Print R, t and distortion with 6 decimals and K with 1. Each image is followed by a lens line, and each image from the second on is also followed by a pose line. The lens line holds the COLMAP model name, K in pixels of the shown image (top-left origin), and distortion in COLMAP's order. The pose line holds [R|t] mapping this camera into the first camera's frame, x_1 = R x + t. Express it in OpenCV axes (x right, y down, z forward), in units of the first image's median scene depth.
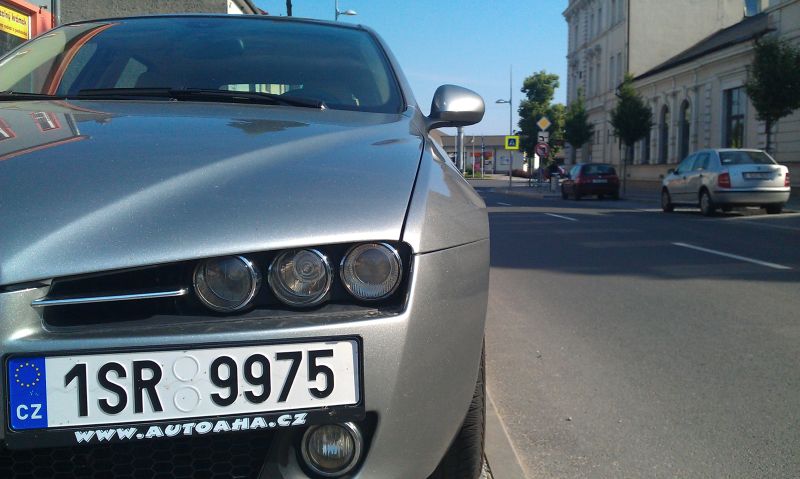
lens RADIAL K [[934.8, 0, 400.0], [0, 934.8, 239.5], [0, 0, 1]] dist [0.000075, -0.248658]
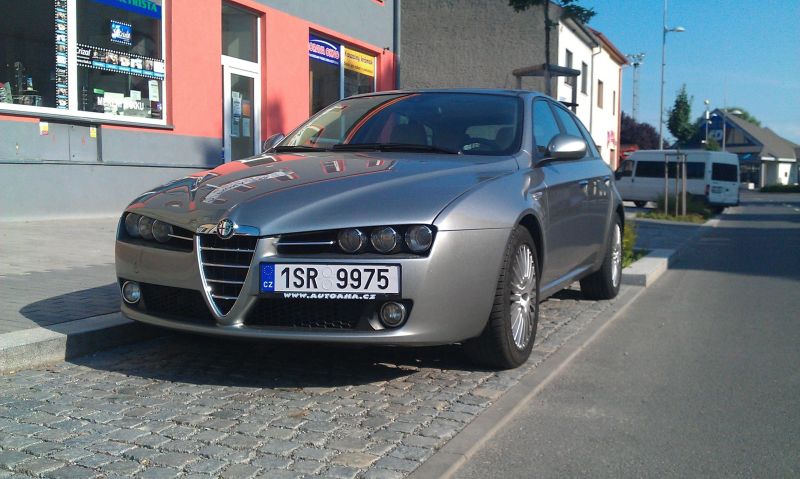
lens RADIAL K [[934.8, 0, 400.0], [0, 934.8, 239.5], [0, 0, 1]] dist [0.000075, -0.248658]
pose [[0.925600, 0.032059, -0.377142, 0.872962], [-0.034379, 0.999409, 0.000581, 0.041944], [0.376938, 0.012428, 0.926155, -1.217916]]
